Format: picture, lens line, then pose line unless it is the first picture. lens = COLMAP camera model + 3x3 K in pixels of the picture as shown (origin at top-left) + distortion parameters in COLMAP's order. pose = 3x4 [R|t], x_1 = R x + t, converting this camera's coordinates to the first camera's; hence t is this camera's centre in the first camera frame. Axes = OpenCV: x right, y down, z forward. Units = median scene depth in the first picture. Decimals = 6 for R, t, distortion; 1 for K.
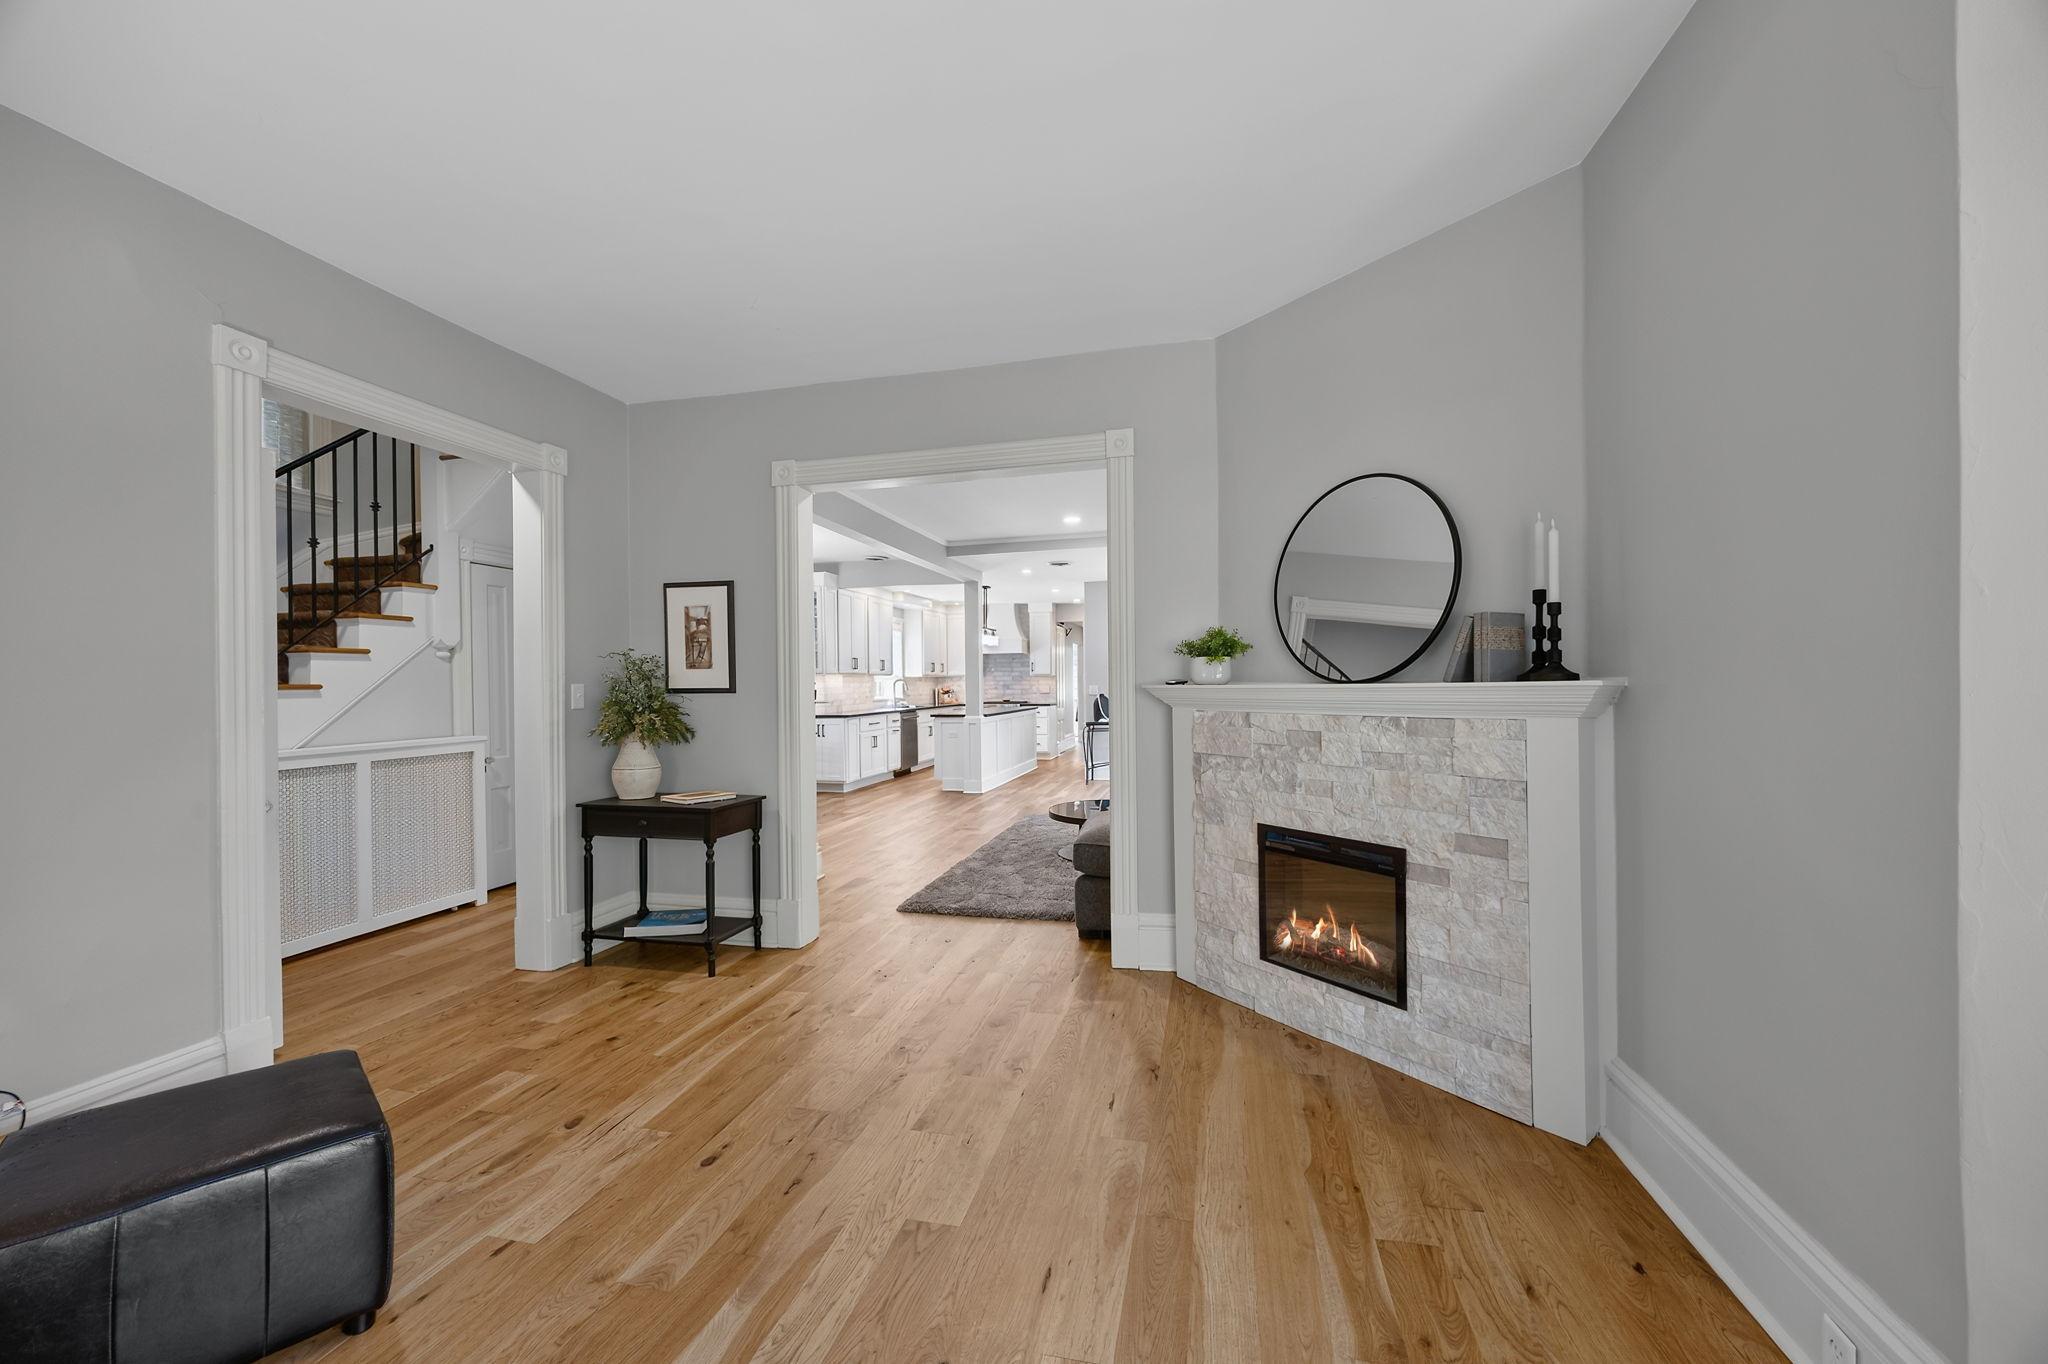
lens RADIAL K [[784.6, 0, 1028.5], [0, 784.6, 681.2], [0, 0, 1]] dist [-0.003481, 0.000108]
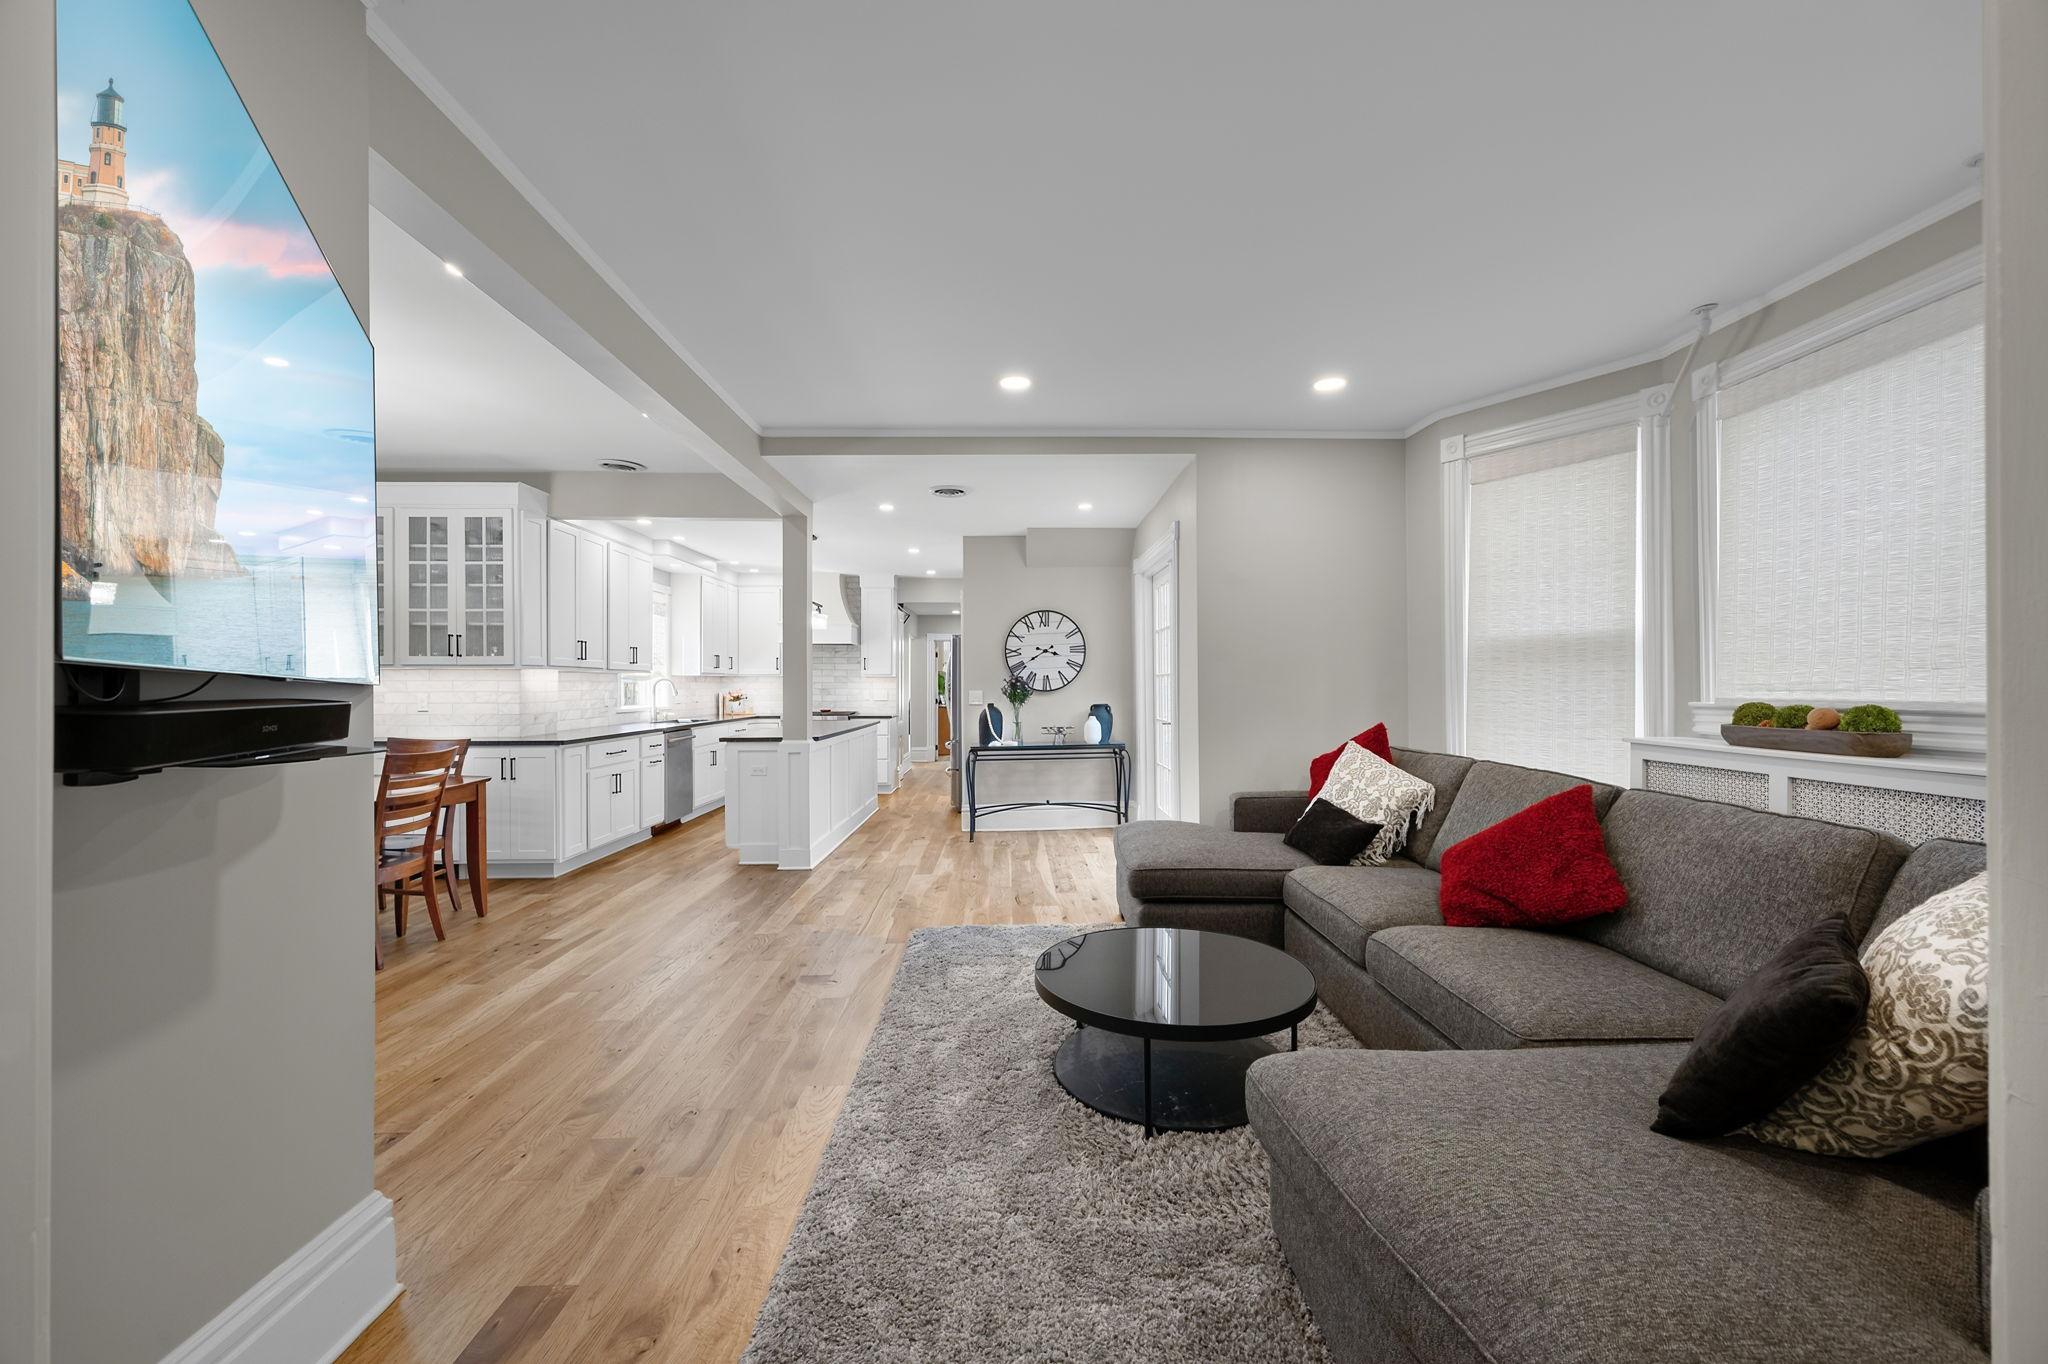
lens RADIAL K [[784.6, 0, 1022.2], [0, 784.6, 683.3], [0, 0, 1]] dist [-0.003481, 0.000108]
pose [[0.964691, 0.012269, 0.263097, -0.054781], [-0.011926, 0.999925, -0.002900, -0.000059], [-0.263113, -0.000340, 0.964765, 0.331599]]
